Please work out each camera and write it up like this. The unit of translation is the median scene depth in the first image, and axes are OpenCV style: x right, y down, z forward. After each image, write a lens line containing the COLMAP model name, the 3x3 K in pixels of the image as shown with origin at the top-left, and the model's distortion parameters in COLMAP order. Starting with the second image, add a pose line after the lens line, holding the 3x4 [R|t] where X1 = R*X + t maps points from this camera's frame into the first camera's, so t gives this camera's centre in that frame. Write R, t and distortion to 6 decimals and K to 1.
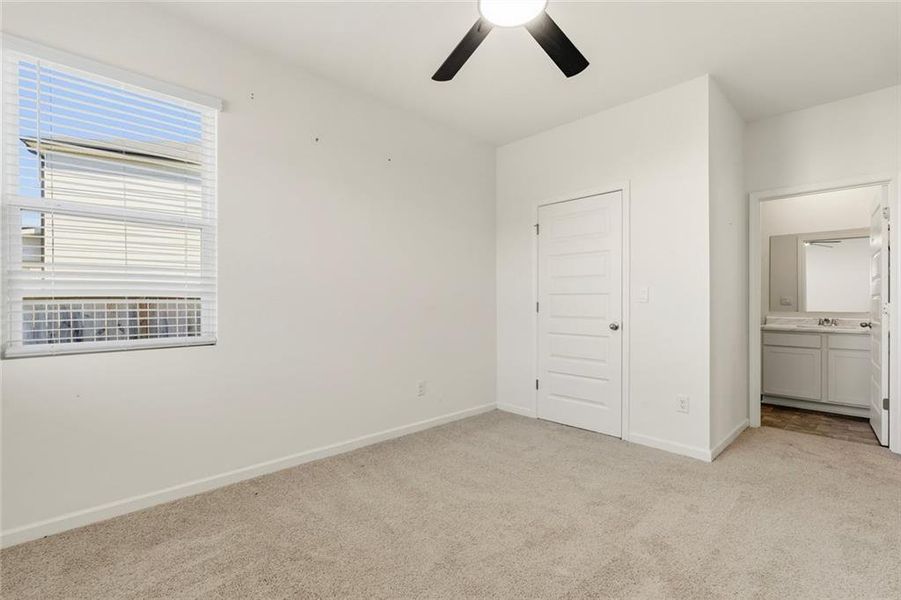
lens RADIAL K [[411.0, 0, 453.8], [0, 411.0, 300.9], [0, 0, 1]] dist [-0.001744, -0.000194]
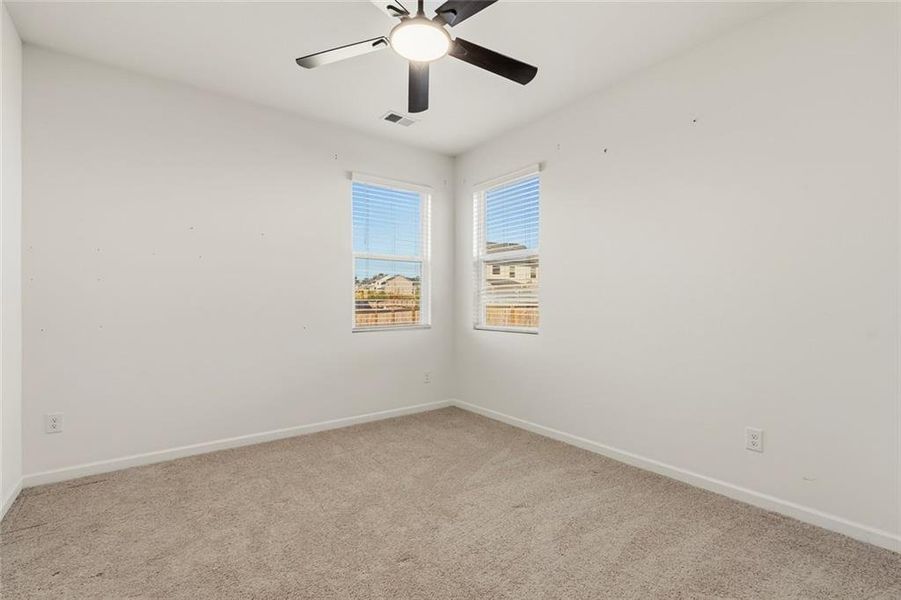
lens RADIAL K [[411.0, 0, 453.8], [0, 411.0, 300.9], [0, 0, 1]] dist [-0.001744, -0.000194]
pose [[-0.154090, -0.011646, -0.987988, 0.985454], [0.008893, 0.999874, -0.013173, -0.008689], [0.988017, -0.010816, -0.153967, 0.968858]]
